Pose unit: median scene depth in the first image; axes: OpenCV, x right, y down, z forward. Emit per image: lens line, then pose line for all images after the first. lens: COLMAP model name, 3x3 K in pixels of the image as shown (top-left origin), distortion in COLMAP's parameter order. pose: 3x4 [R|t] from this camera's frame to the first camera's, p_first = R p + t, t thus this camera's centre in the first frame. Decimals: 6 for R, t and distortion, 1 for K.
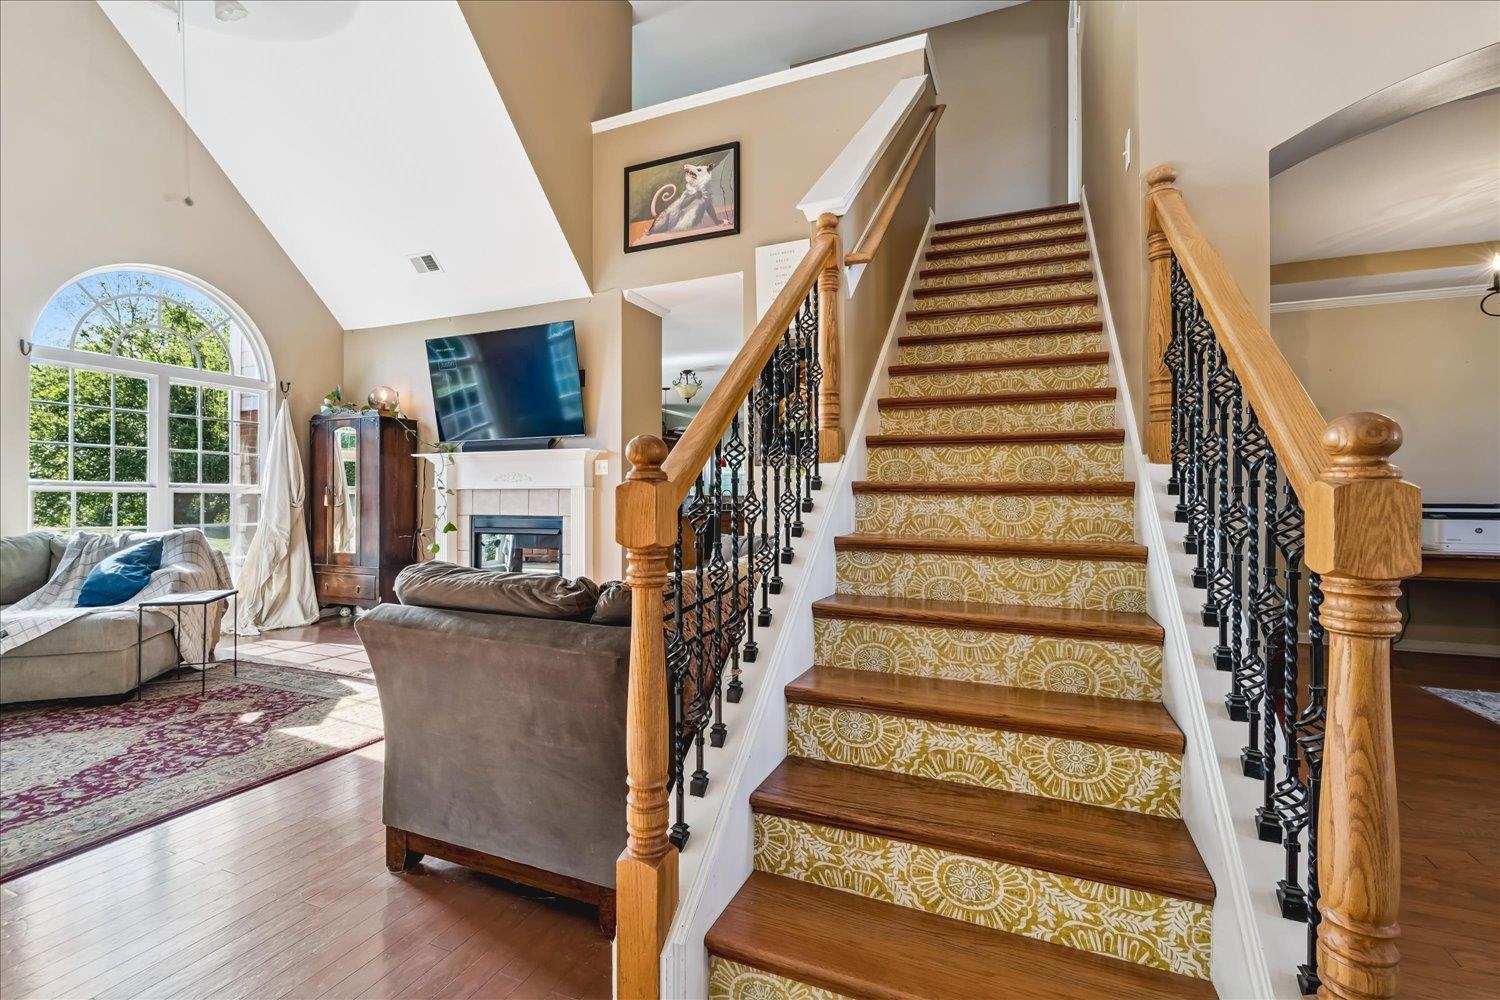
lens RADIAL K [[684.5, 0, 750.0], [0, 684.5, 500.0], [0, 0, 1]] dist [-0.006083, -0.000621]
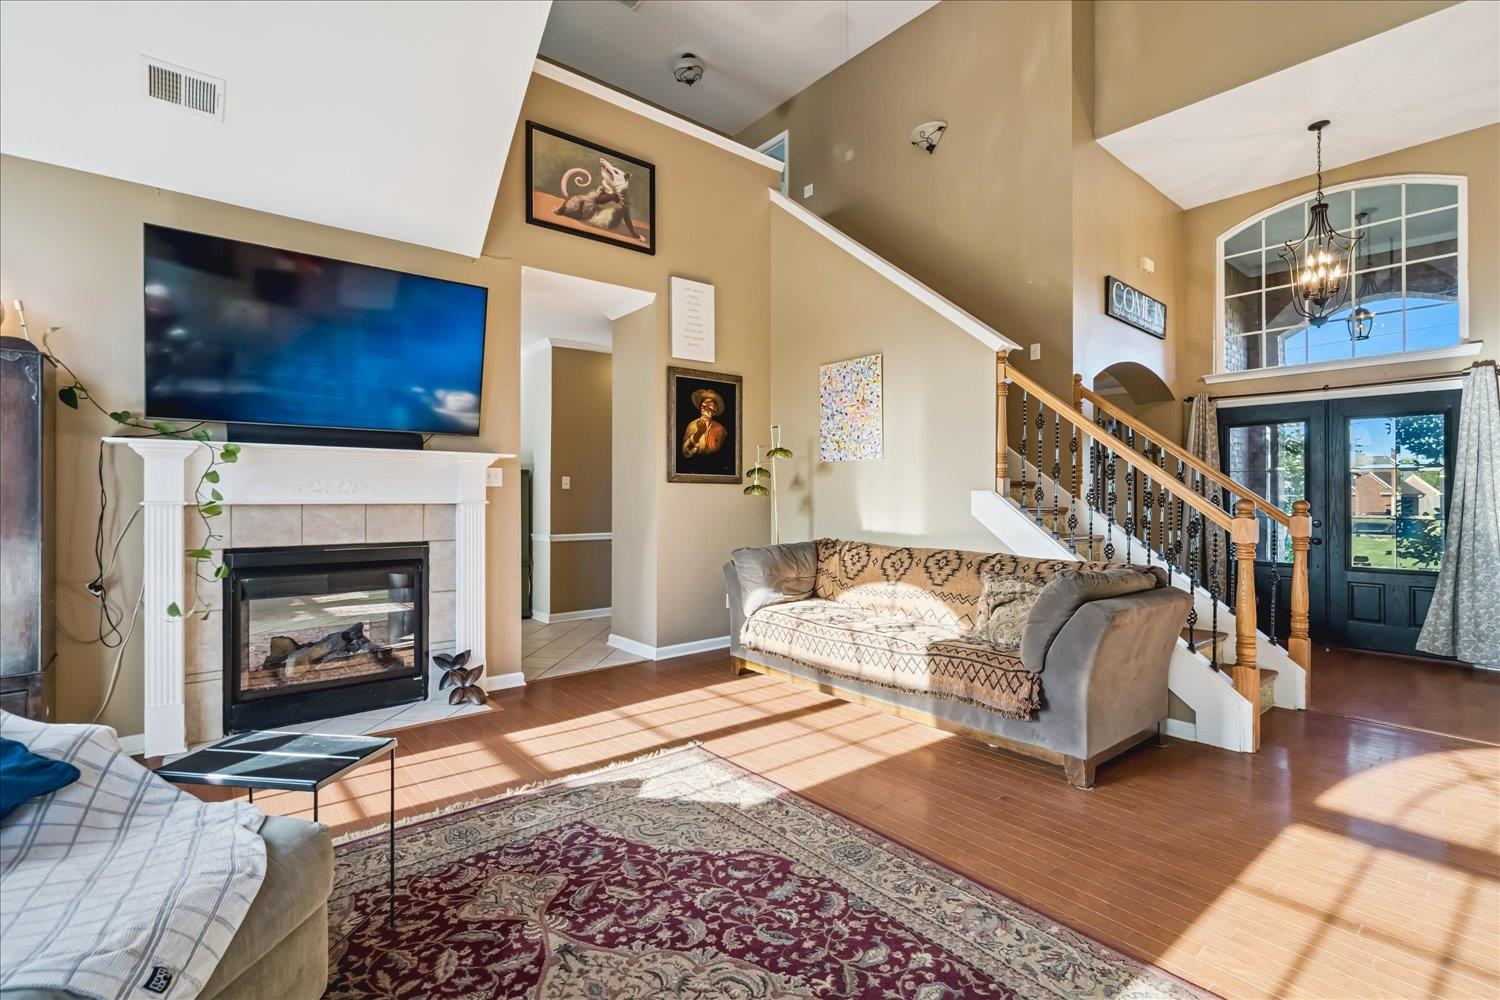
lens RADIAL K [[684.5, 0, 750.0], [0, 684.5, 500.0], [0, 0, 1]] dist [-0.006083, -0.000621]
pose [[0.453463, -0.005718, 0.891257, -1.353617], [0.001109, 0.999982, 0.005851, -0.042905], [-0.891275, -0.001665, 0.453461, 0.630472]]
